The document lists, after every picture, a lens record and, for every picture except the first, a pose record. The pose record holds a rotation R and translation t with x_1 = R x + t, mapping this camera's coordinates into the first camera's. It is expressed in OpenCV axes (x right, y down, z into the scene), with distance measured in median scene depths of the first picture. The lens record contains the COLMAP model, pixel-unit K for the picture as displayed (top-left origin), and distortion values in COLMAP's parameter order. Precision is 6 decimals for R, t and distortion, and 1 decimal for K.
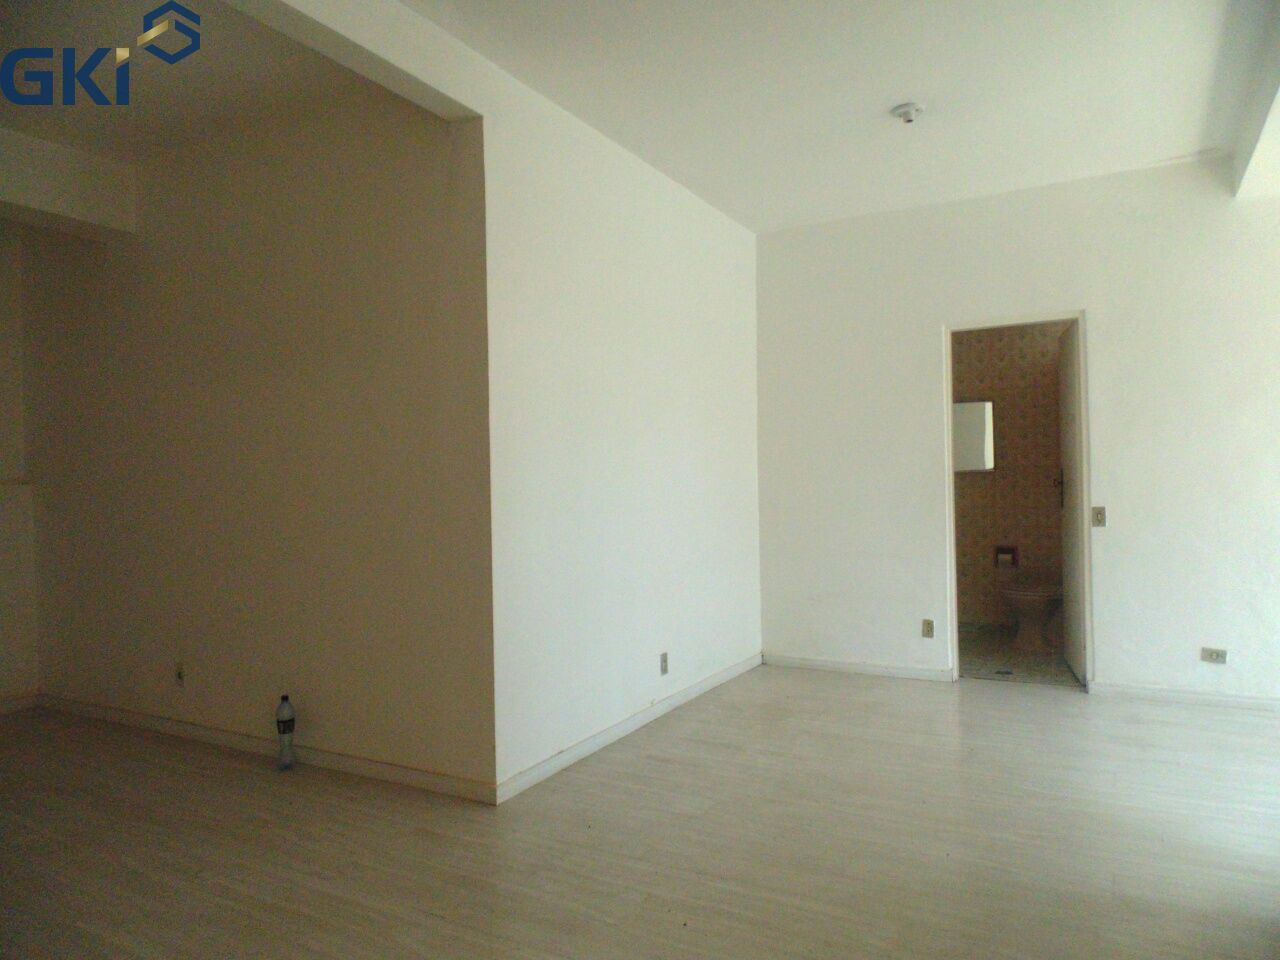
lens RADIAL K [[832.2, 0, 642.1], [0, 832.2, 479.8], [0, 0, 1]] dist [-0.030206, 0.002073]
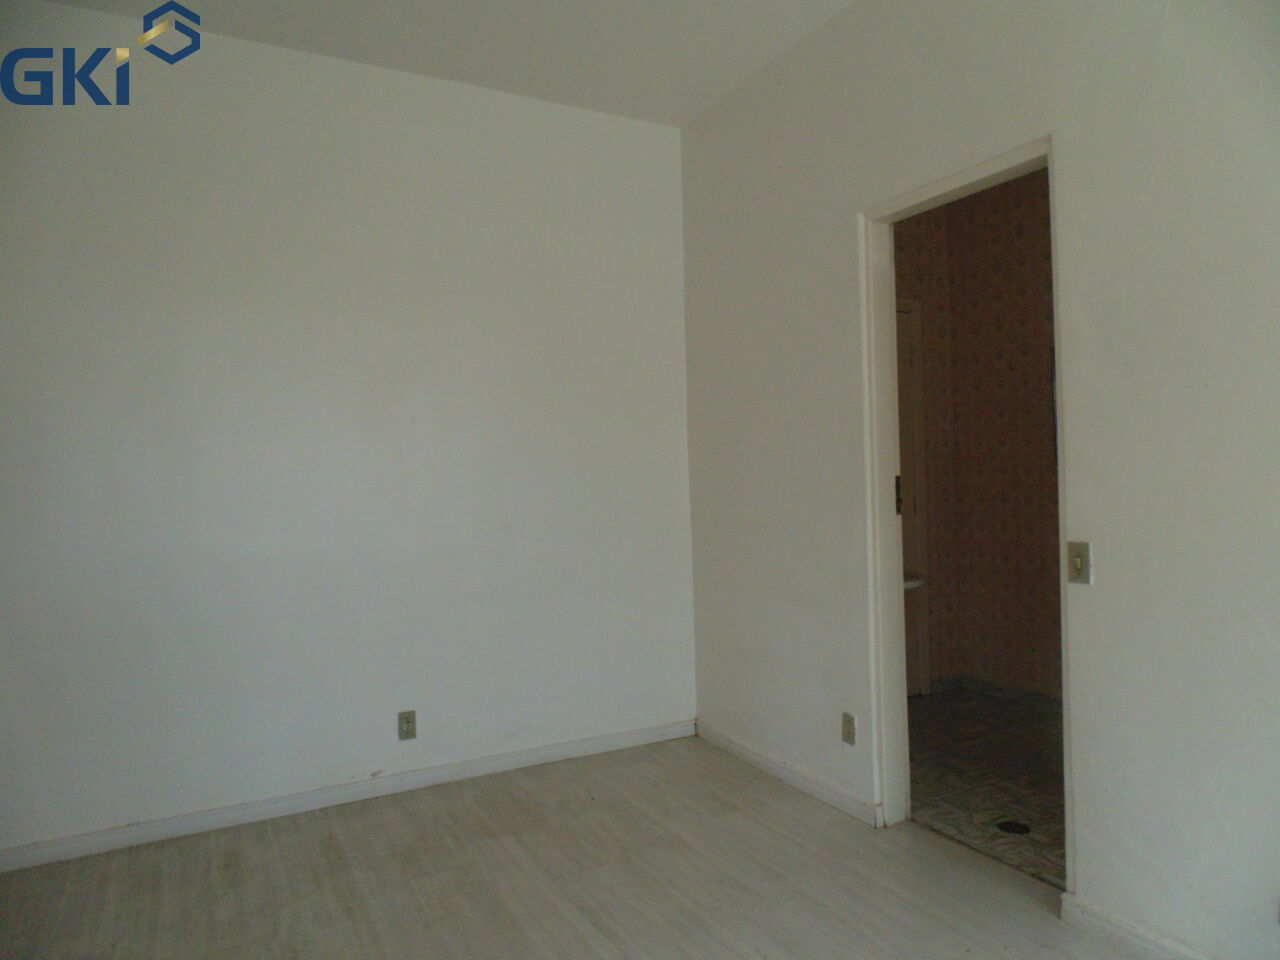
lens RADIAL K [[832.2, 0, 642.3], [0, 832.2, 478.9], [0, 0, 1]] dist [-0.030206, 0.002073]
pose [[0.858255, 0.003198, -0.513214, 0.469698], [0.006621, 0.999828, 0.017304, -0.010772], [0.513181, -0.018249, 0.858086, 0.371118]]
